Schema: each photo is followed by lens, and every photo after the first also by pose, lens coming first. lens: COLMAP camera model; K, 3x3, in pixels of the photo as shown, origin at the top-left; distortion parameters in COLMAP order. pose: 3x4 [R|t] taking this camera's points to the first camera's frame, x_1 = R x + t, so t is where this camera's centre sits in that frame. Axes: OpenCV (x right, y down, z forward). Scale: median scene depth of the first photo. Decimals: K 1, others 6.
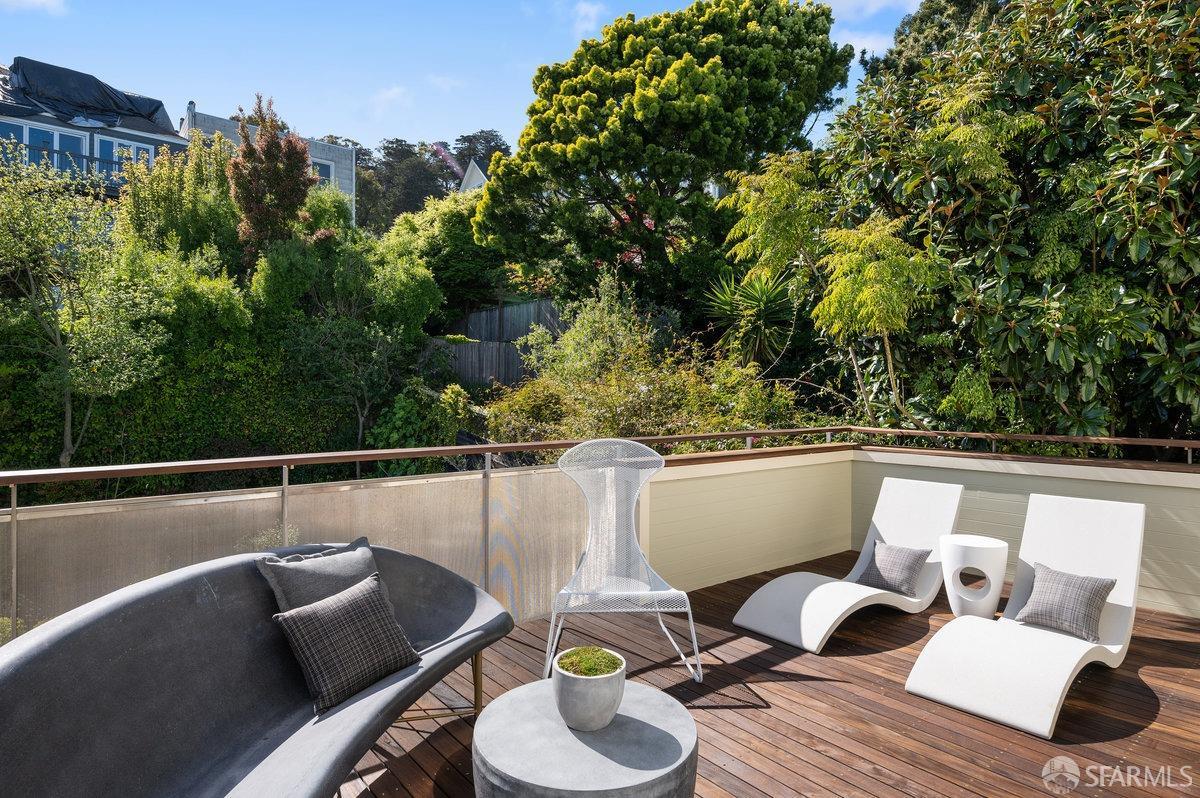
lens RADIAL K [[649.8, 0, 602.8], [0, 649.8, 400.5], [0, 0, 1]] dist [-0.003904, 0.000968]
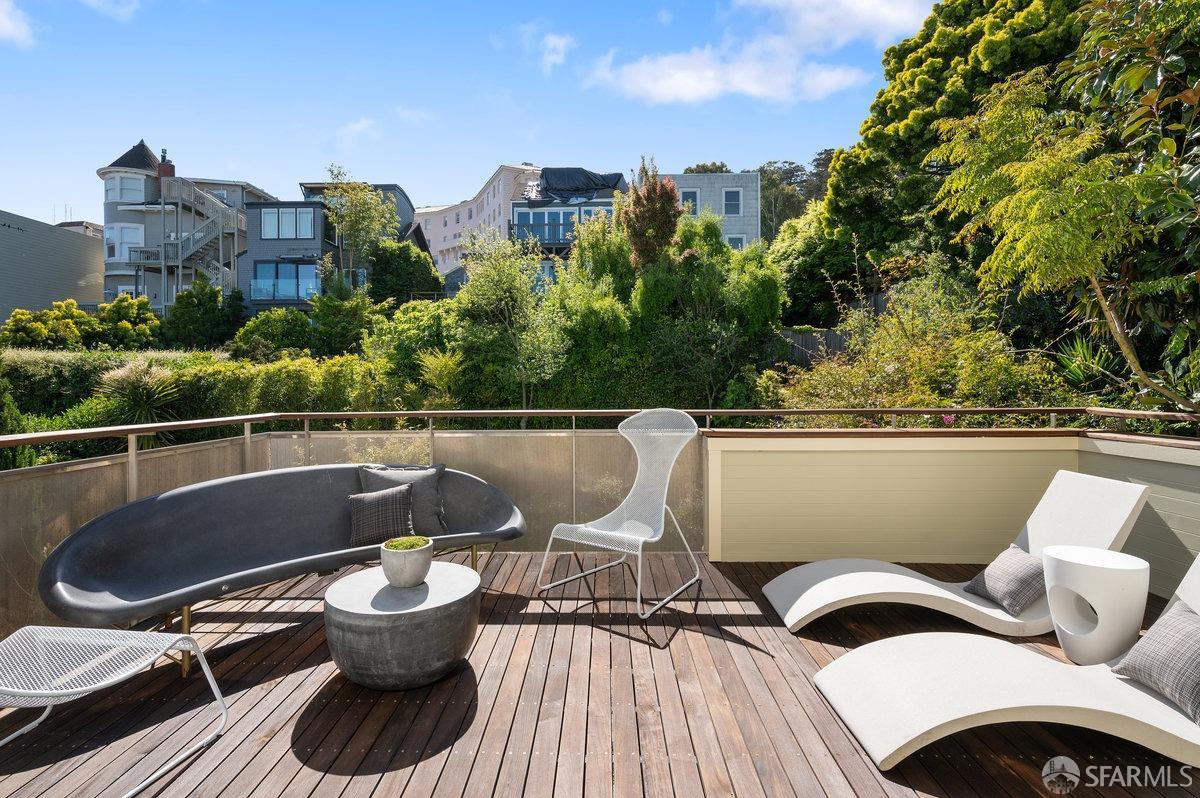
lens RADIAL K [[583.3, 0, 606.9], [0, 583.3, 395.8], [0, 0, 1]] dist [-0.000618, -0.001894]
pose [[0.759125, 0.002743, -0.650939, 0.182762], [0.004046, 0.999952, 0.008933, 0.008071], [0.650932, -0.009415, 0.759078, 0.043071]]
